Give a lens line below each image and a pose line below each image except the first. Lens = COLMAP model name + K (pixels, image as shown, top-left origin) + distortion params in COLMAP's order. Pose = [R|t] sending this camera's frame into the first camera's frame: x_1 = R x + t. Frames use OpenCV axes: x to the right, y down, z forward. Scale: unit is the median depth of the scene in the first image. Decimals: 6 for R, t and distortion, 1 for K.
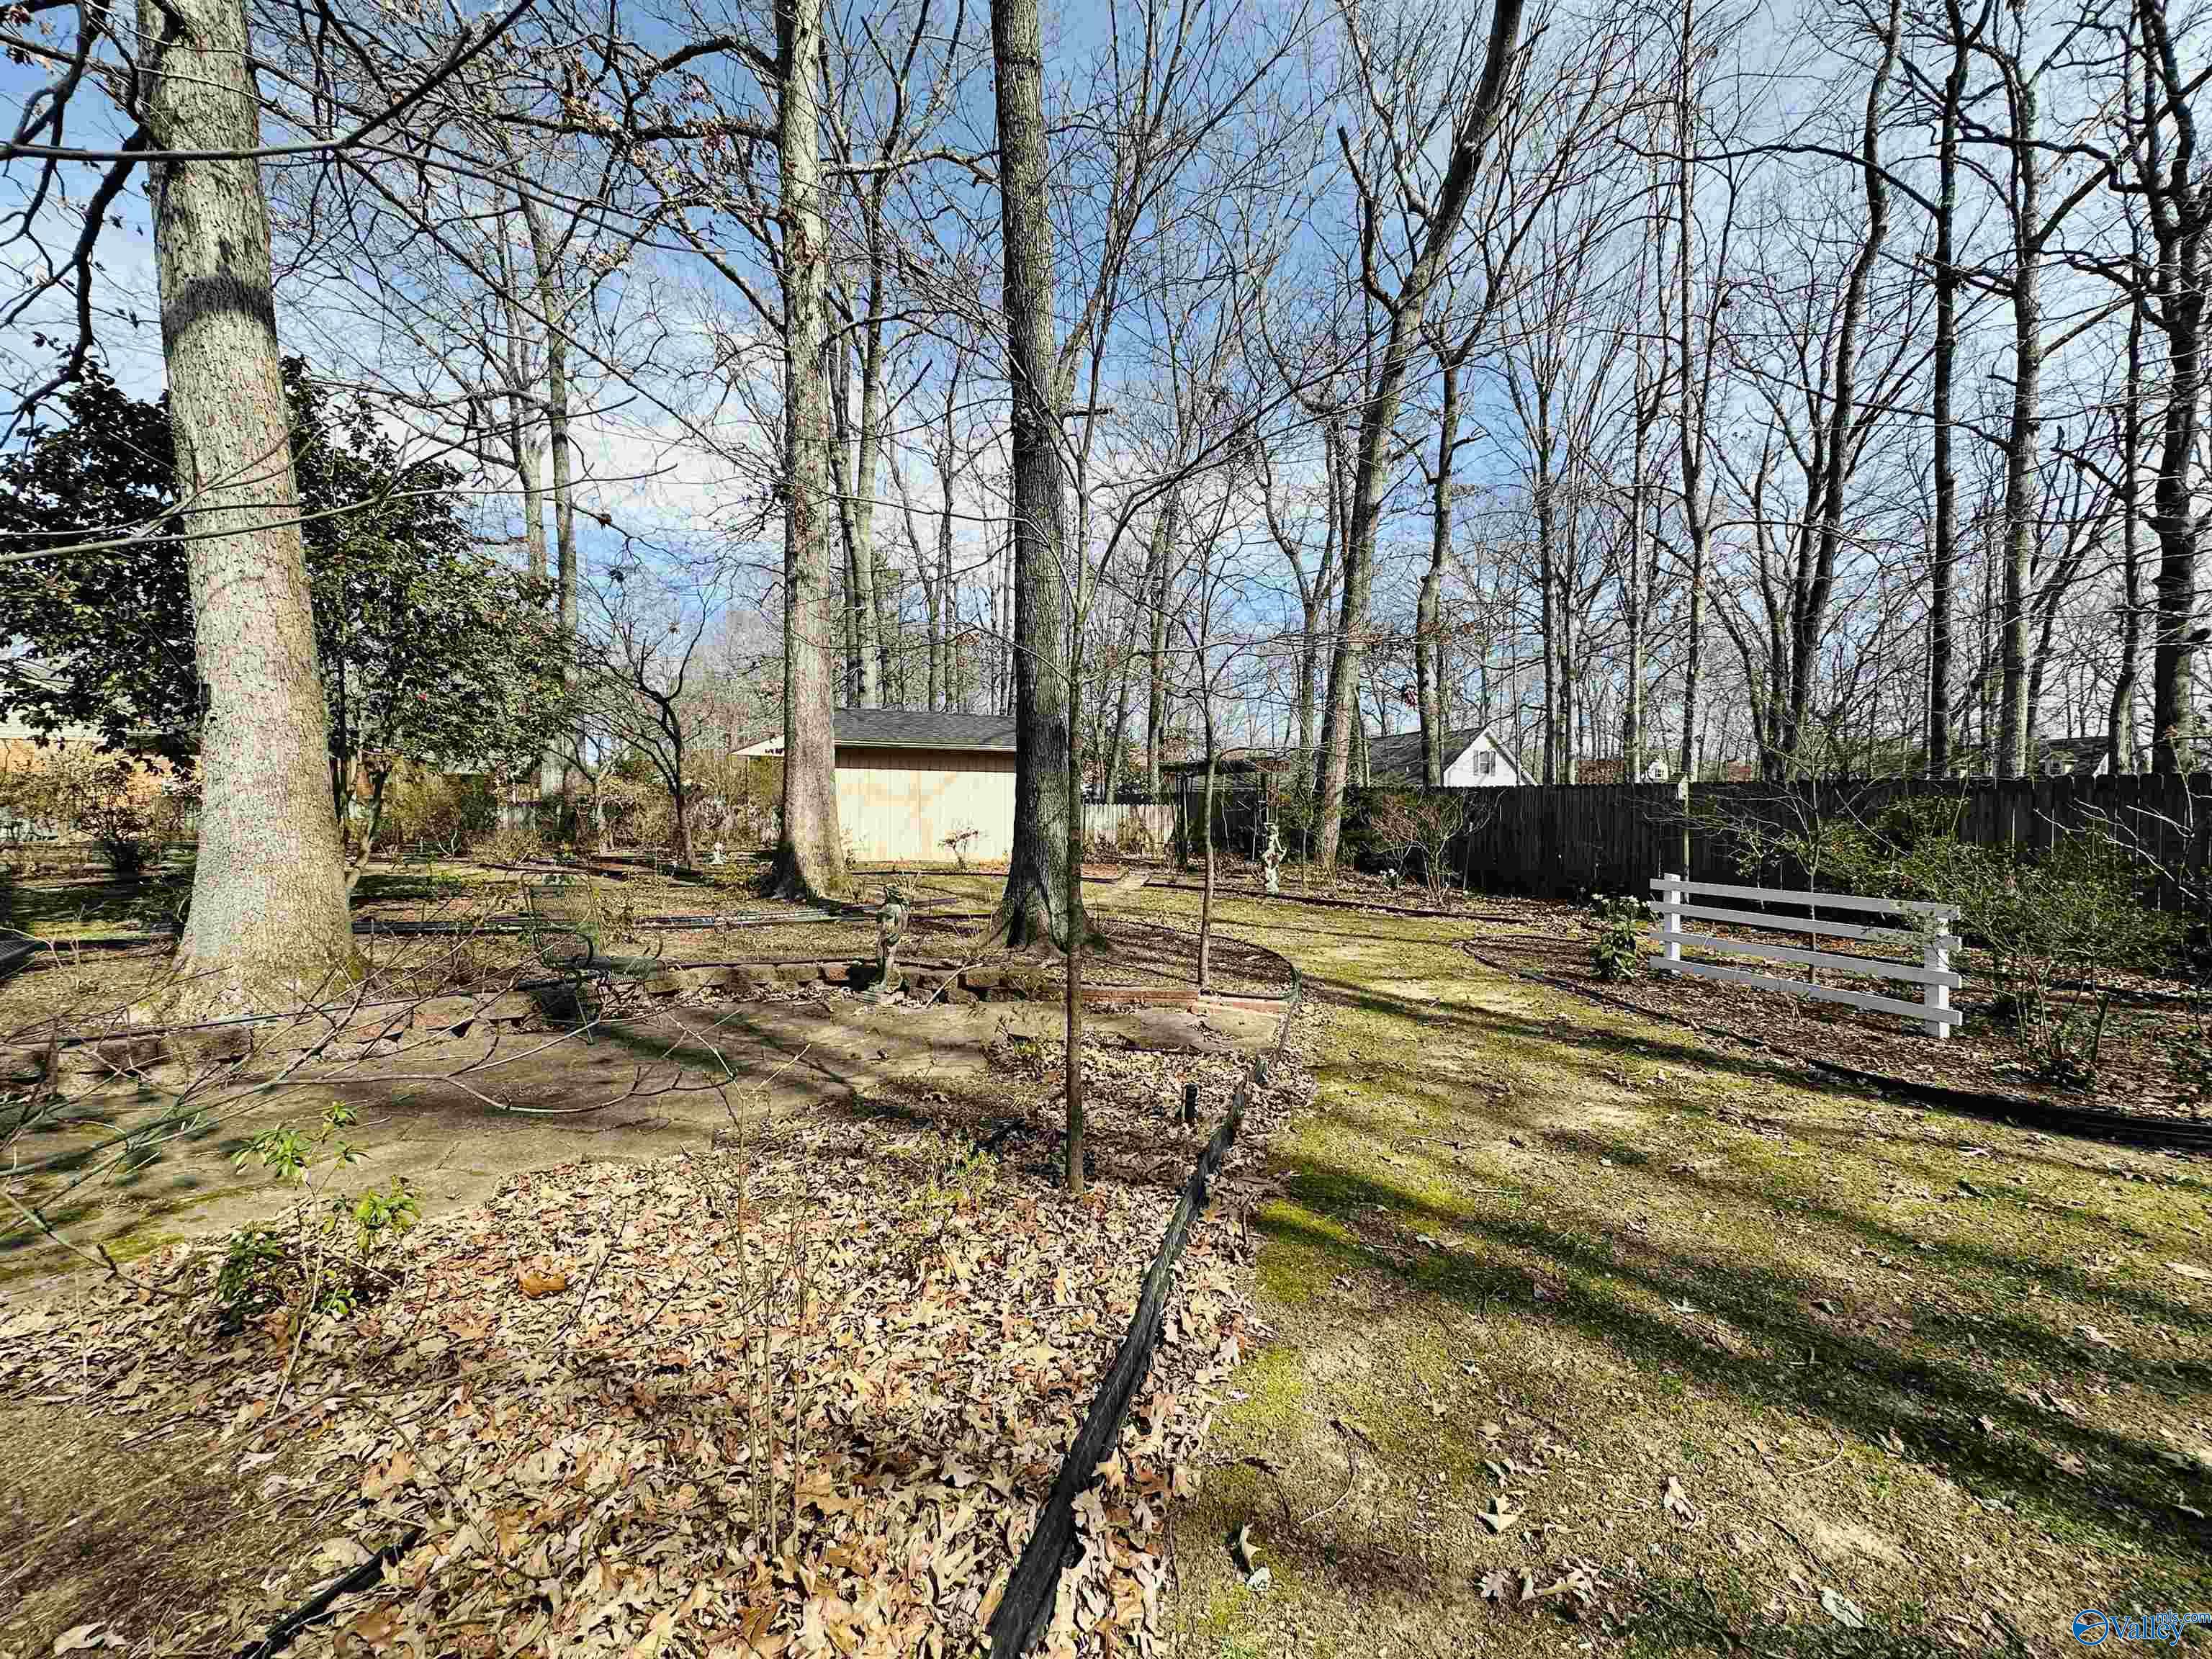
lens RADIAL K [[882.4, 0, 1109.8], [0, 882.4, 826.5], [0, 0, 1]] dist [-0.002350, -0.000592]
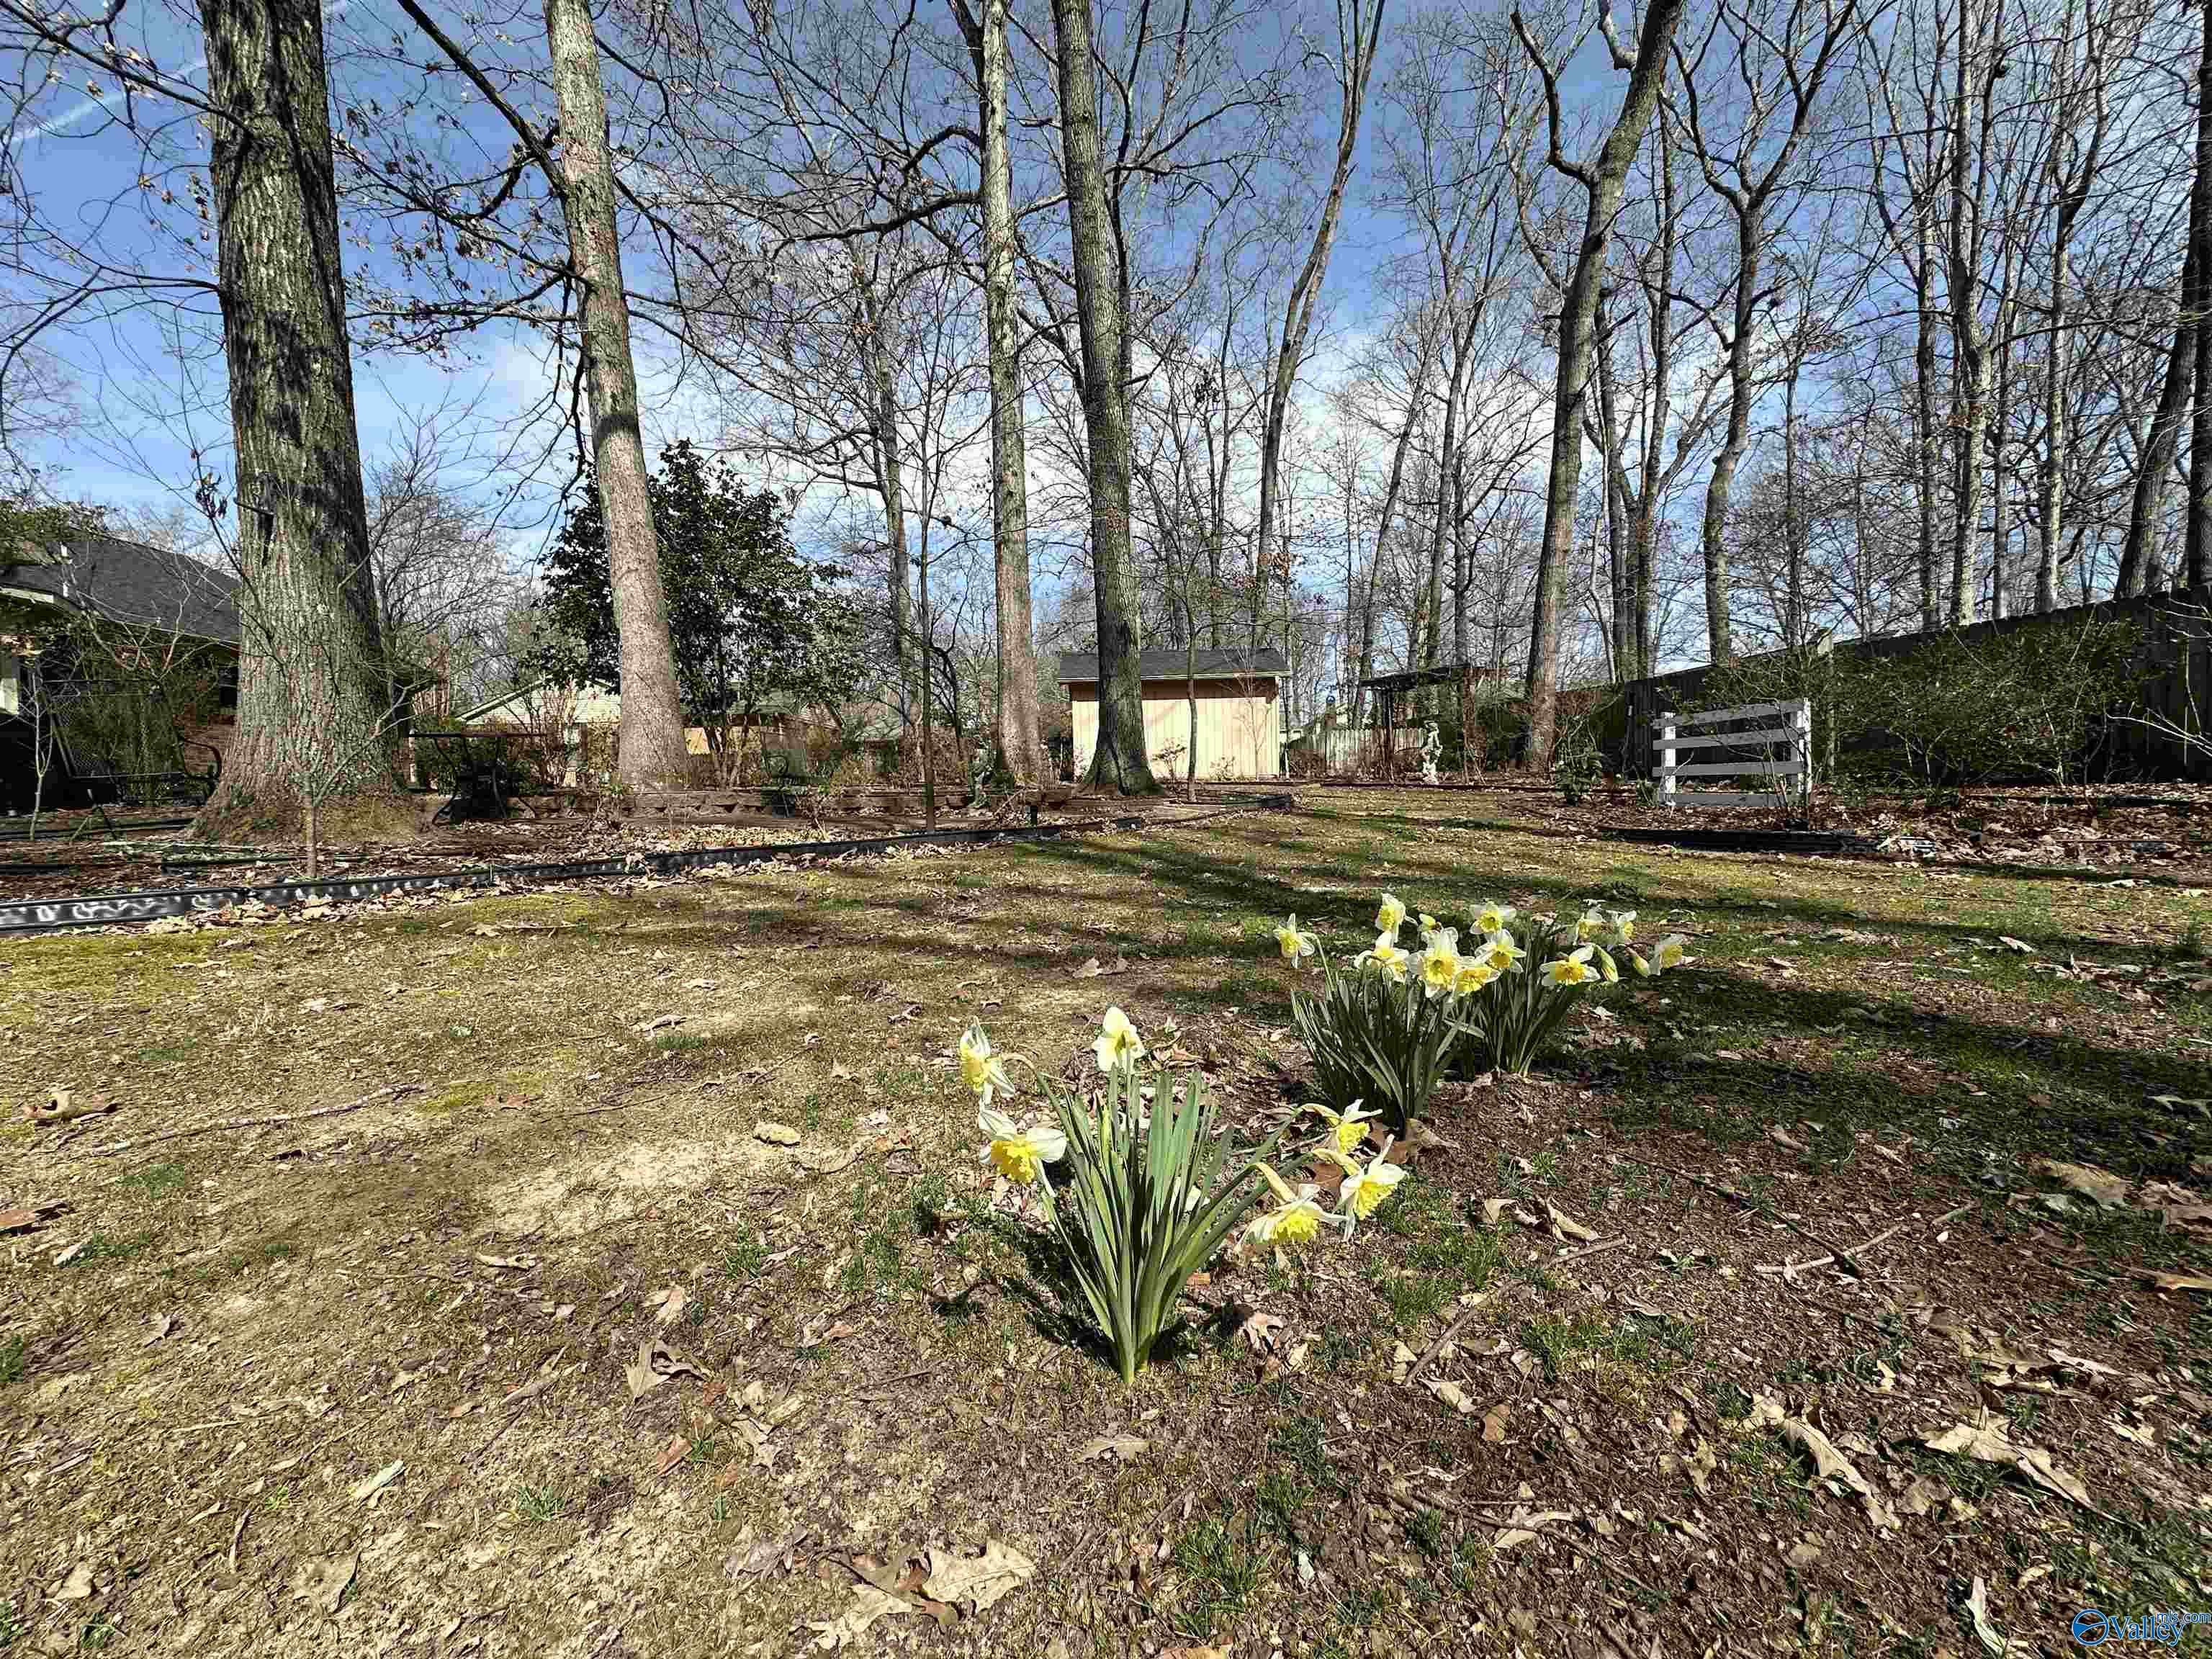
lens RADIAL K [[882.4, 0, 1109.8], [0, 882.4, 826.5], [0, 0, 1]] dist [-0.002350, -0.000592]
pose [[0.923000, -0.005200, -0.384766, 0.289345], [0.022132, 0.998971, 0.039590, 0.089299], [0.384164, -0.045058, 0.922165, -0.159265]]
